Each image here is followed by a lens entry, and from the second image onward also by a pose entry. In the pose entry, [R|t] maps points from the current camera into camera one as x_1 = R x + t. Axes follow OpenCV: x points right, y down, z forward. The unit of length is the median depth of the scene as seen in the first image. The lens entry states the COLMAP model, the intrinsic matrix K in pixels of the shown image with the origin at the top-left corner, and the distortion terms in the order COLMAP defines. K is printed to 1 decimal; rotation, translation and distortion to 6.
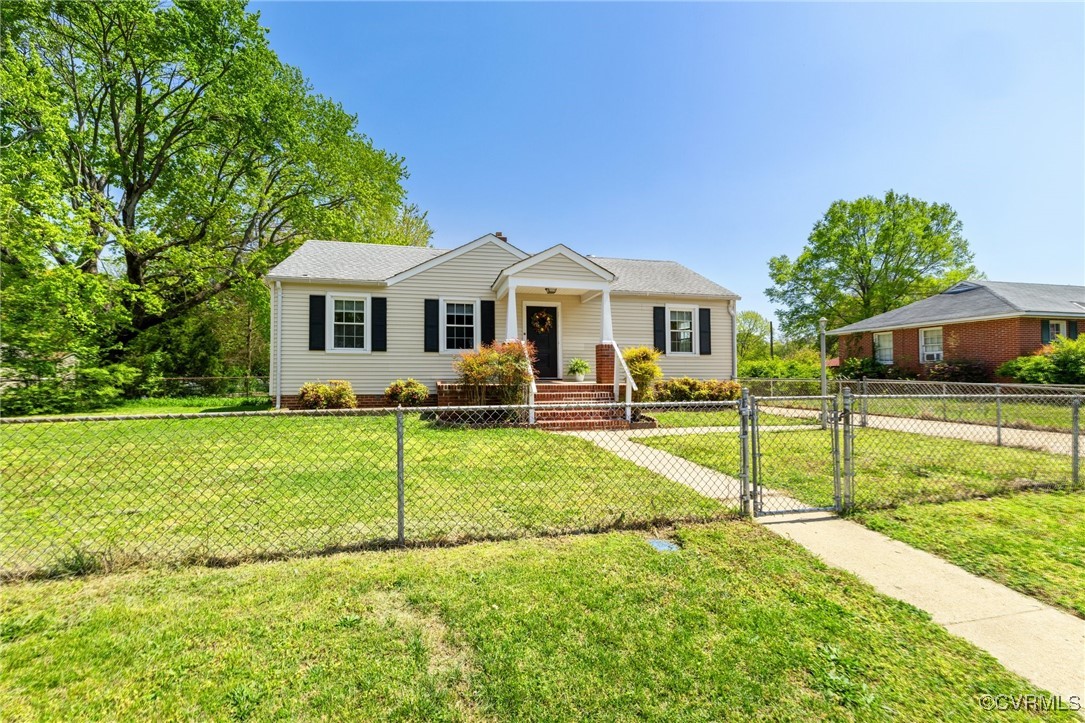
lens RADIAL K [[472.8, 0, 532.6], [0, 472.8, 365.2], [0, 0, 1]] dist [-0.001648, -0.000153]
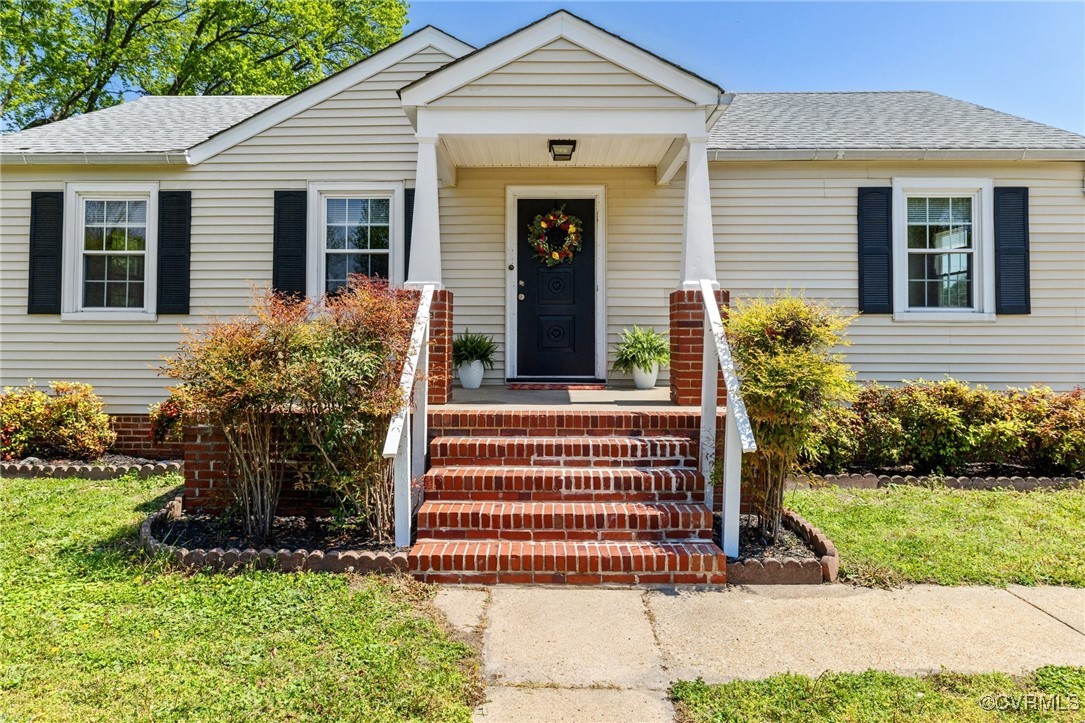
lens RADIAL K [[709.9, 0, 527.6], [0, 709.9, 337.2], [0, 0, 1]] dist [-0.002344, -0.001779]
pose [[0.972271, -0.000117, -0.233859, 0.145535], [0.004941, 0.999787, 0.020045, -0.019331], [0.233807, -0.020644, 0.972064, 0.427247]]
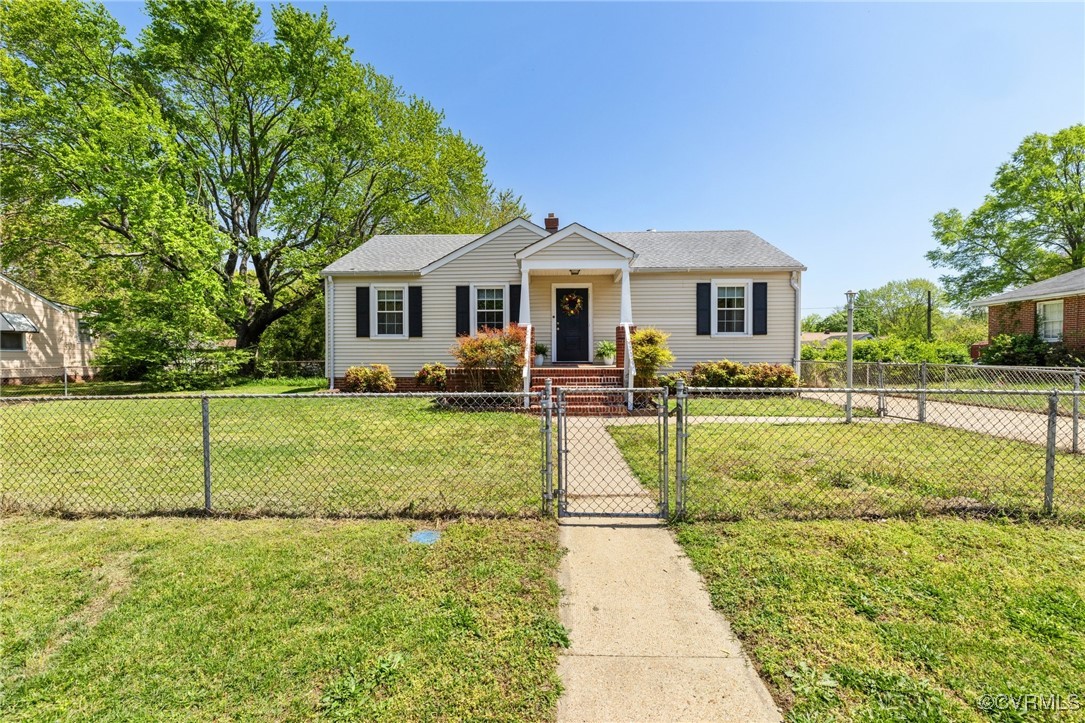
lens RADIAL K [[472.8, 0, 532.6], [0, 472.8, 365.2], [0, 0, 1]] dist [-0.001648, -0.000153]
pose [[0.964919, 0.000535, -0.262548, 0.208959], [0.010109, 0.999181, 0.039188, -0.004738], [0.262354, -0.040467, 0.964123, 0.031427]]
